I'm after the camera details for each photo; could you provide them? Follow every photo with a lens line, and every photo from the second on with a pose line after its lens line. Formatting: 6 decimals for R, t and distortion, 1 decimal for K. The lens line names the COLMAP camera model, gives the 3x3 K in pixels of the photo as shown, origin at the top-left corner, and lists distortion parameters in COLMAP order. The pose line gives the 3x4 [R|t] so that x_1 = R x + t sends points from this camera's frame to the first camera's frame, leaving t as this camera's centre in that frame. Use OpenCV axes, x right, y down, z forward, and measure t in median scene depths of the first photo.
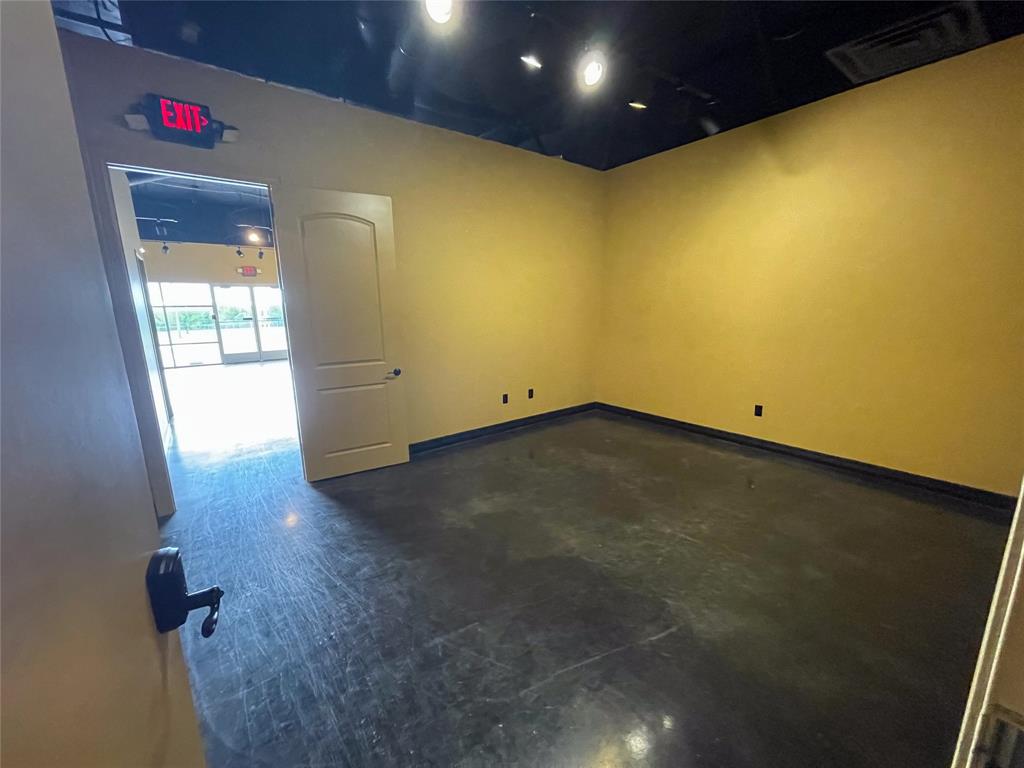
lens RADIAL K [[411.2, 0, 514.8], [0, 411.2, 387.1], [0, 0, 1]] dist [-0.003828, 0.000541]
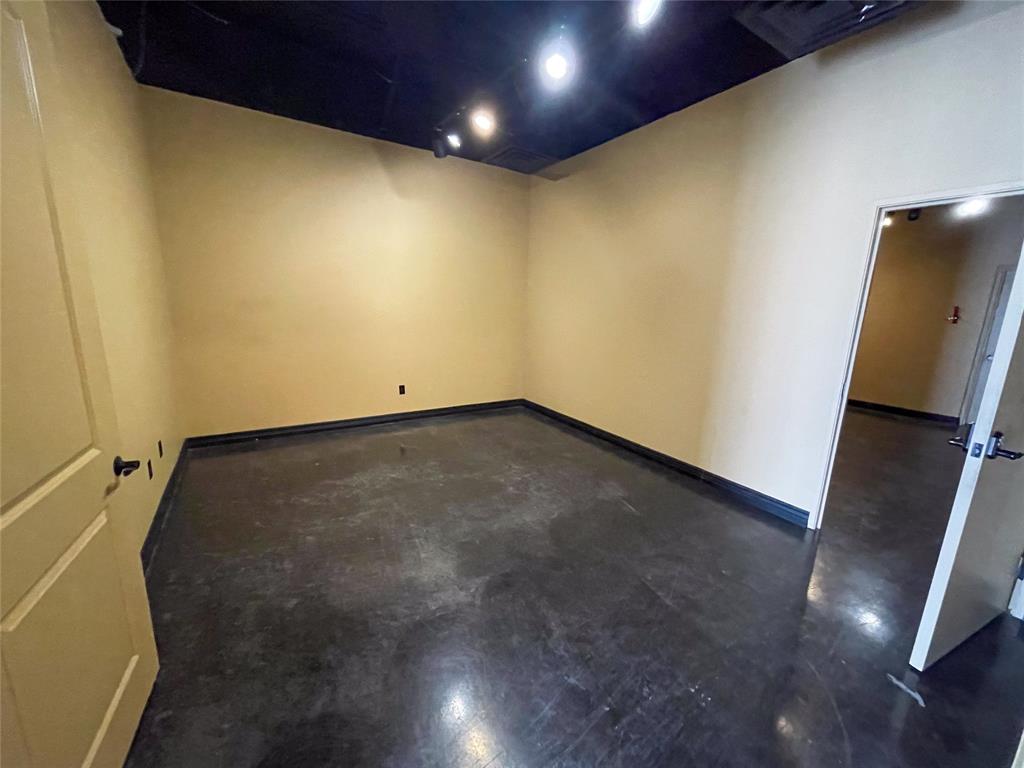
lens RADIAL K [[411.2, 0, 514.3], [0, 411.2, 385.9], [0, 0, 1]] dist [-0.003828, 0.000541]
pose [[0.089520, -0.182408, 0.979139, -0.698677], [0.169297, 0.971567, 0.165519, -0.123355], [-0.981491, 0.150948, 0.117855, 0.685154]]
